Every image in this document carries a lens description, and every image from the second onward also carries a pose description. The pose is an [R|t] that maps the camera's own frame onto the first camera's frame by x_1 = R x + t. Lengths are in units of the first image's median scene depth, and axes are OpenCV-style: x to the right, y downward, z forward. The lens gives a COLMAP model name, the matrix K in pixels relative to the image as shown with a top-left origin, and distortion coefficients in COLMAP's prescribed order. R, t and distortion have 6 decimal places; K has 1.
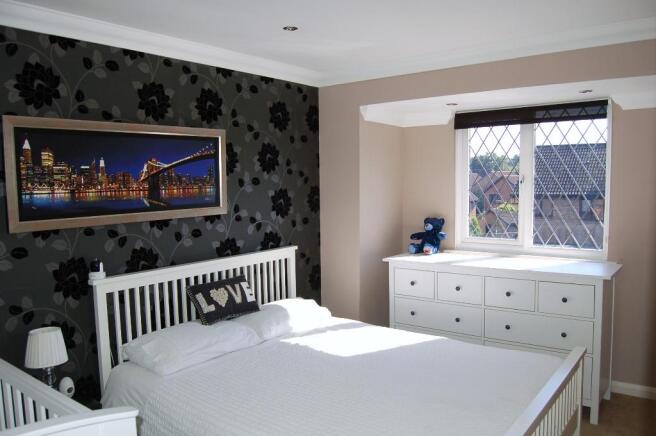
lens RADIAL K [[514.6, 0, 328.0], [0, 514.6, 218.0], [0, 0, 1]] dist [-0.036631, 0.000330]
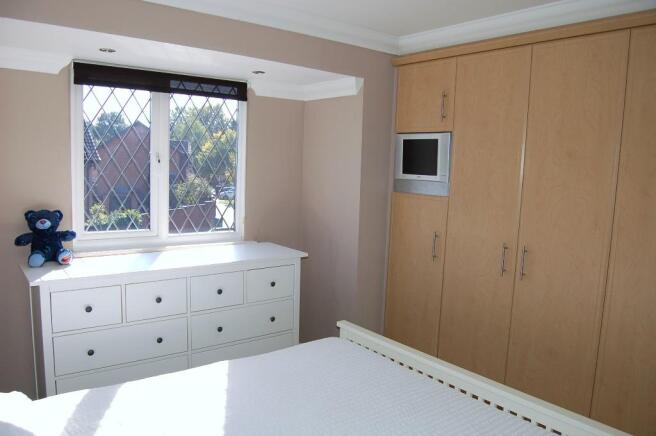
lens RADIAL K [[520.4, 0, 328.3], [0, 520.4, 231.6], [0, 0, 1]] dist [-0.002671, -0.001191]
pose [[0.292002, -0.111584, 0.949886, -0.377309], [0.025773, 0.993728, 0.108811, -0.041532], [-0.956070, -0.007292, 0.293047, 0.483193]]
